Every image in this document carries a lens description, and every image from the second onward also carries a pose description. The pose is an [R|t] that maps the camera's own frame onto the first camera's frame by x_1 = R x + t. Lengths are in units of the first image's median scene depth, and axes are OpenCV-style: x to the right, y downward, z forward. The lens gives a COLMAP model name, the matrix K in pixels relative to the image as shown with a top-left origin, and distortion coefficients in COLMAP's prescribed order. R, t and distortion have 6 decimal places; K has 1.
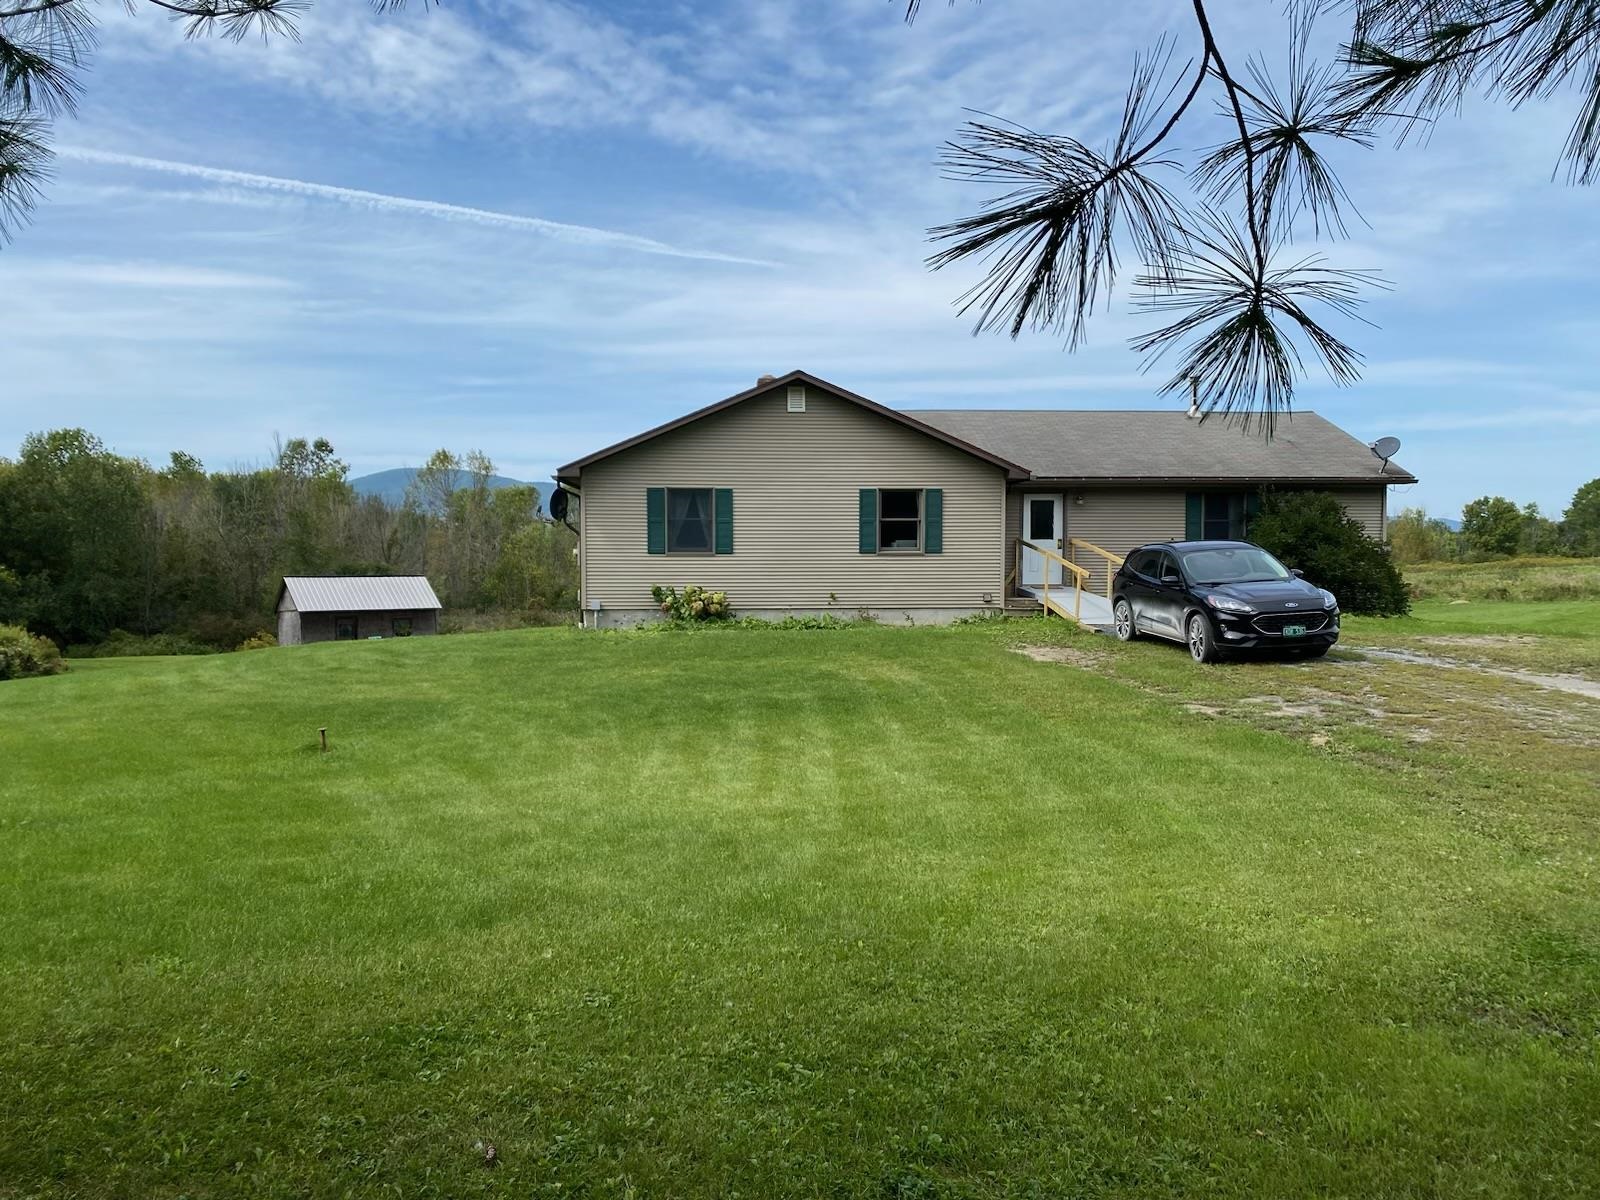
lens RADIAL K [[1238.2, 0, 795.8], [0, 1238.2, 559.7], [0, 0, 1]] dist [0.106425, -0.136610]
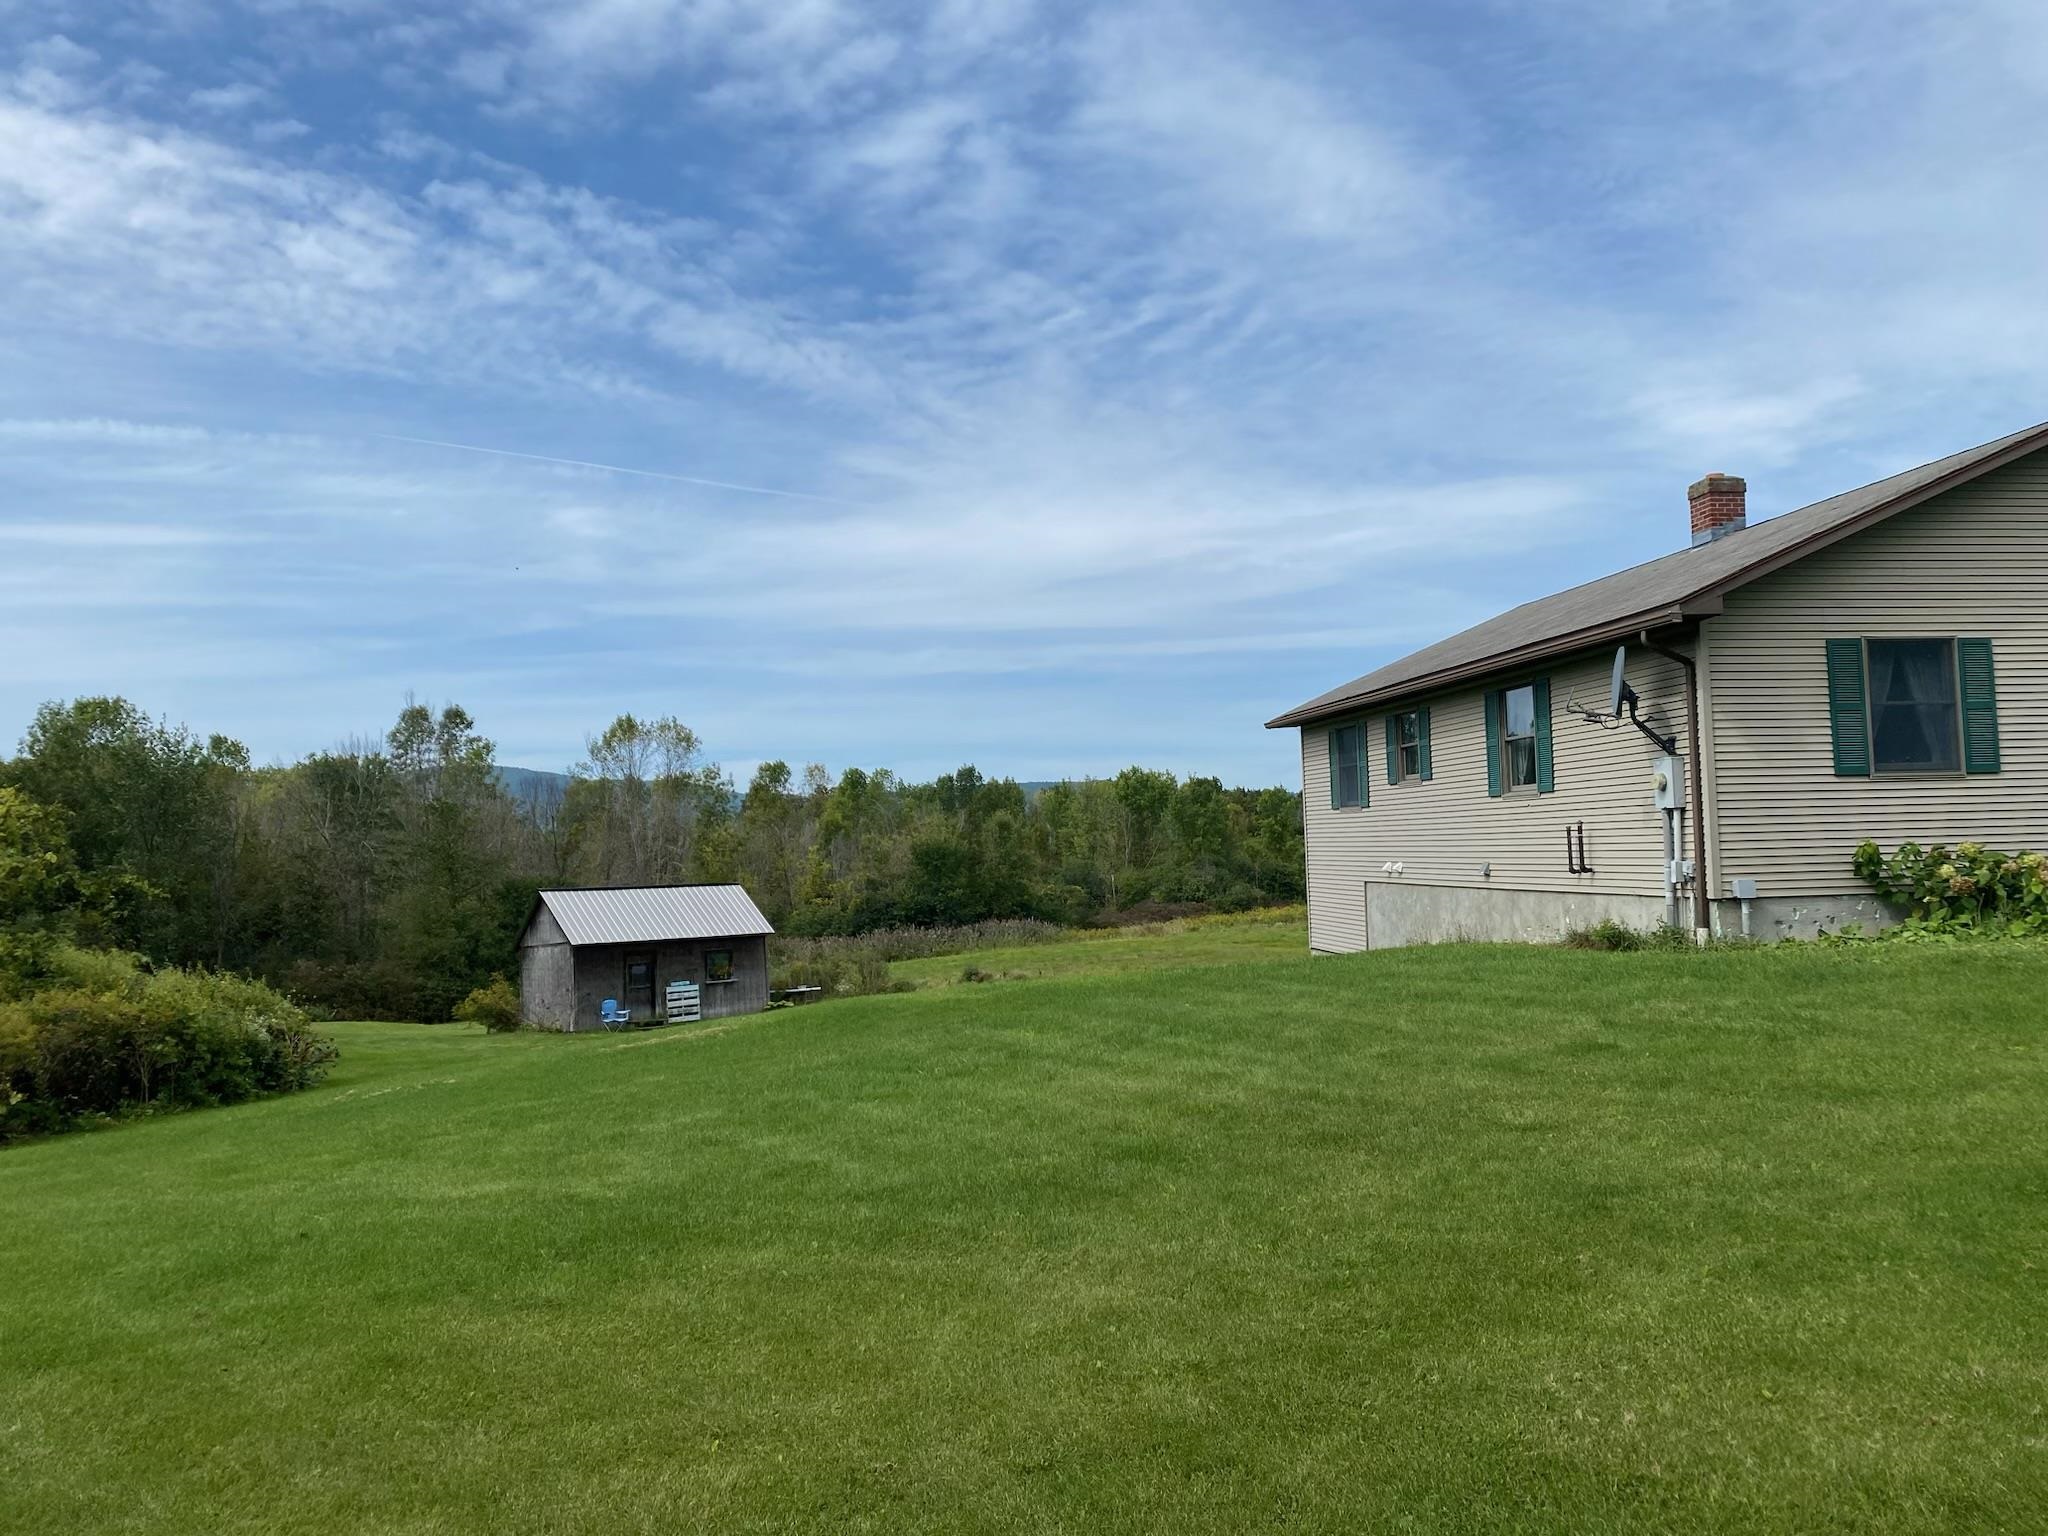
lens RADIAL K [[1541.4, 0, 994.9], [0, 1541.4, 764.1], [0, 0, 1]] dist [-0.003722, -0.001594]
pose [[0.997653, -0.020701, 0.065262, -0.471321], [0.025392, 0.997089, -0.071891, 0.024486], [-0.063583, 0.073379, 0.995275, 0.425132]]
